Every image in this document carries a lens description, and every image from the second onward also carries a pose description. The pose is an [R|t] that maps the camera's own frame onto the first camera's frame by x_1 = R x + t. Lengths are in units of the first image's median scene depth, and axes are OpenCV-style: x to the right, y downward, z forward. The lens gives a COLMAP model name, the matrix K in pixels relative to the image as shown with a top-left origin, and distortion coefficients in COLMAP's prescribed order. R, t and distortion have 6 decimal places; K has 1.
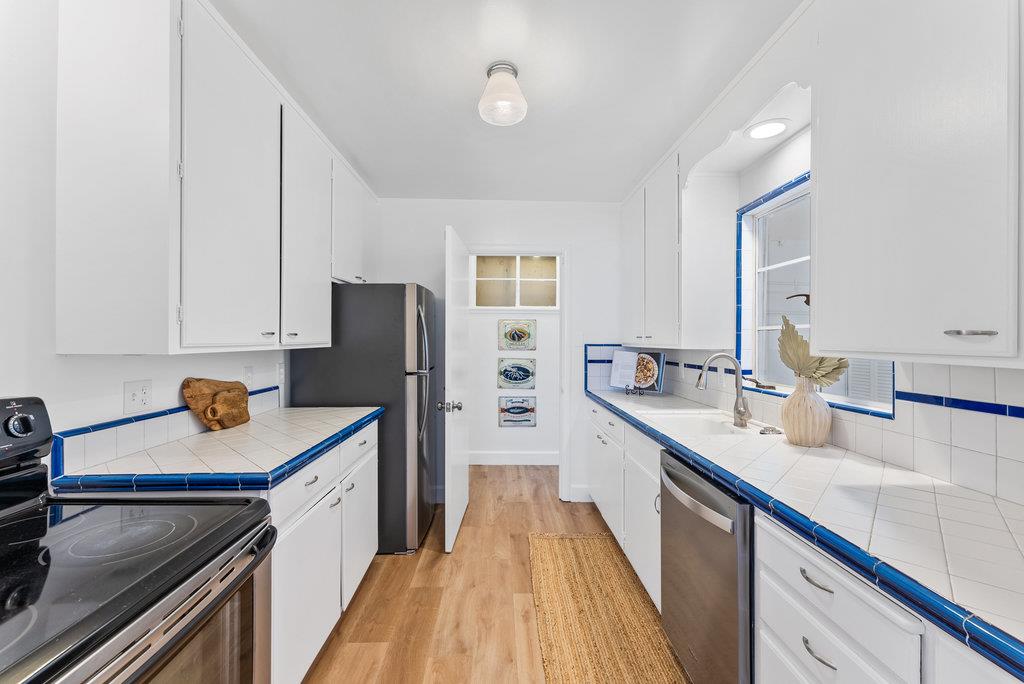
lens RADIAL K [[420.2, 0, 510.7], [0, 420.2, 334.8], [0, 0, 1]] dist [-0.000031, -0.000077]
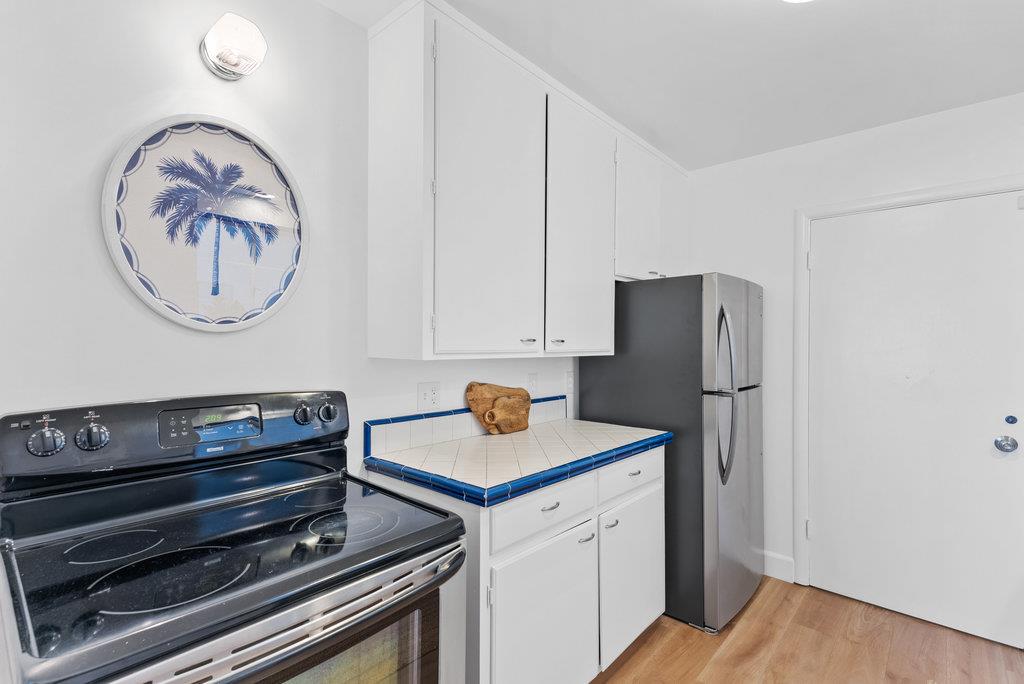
lens RADIAL K [[478.9, 0, 512.0], [0, 478.9, 342.0], [0, 0, 1]] dist [0.024560, -0.000130]
pose [[0.728293, -0.000315, -0.685266, 0.110435], [0.002024, 0.999997, 0.001692, -0.000598], [0.685263, -0.002619, 0.728291, 0.144698]]
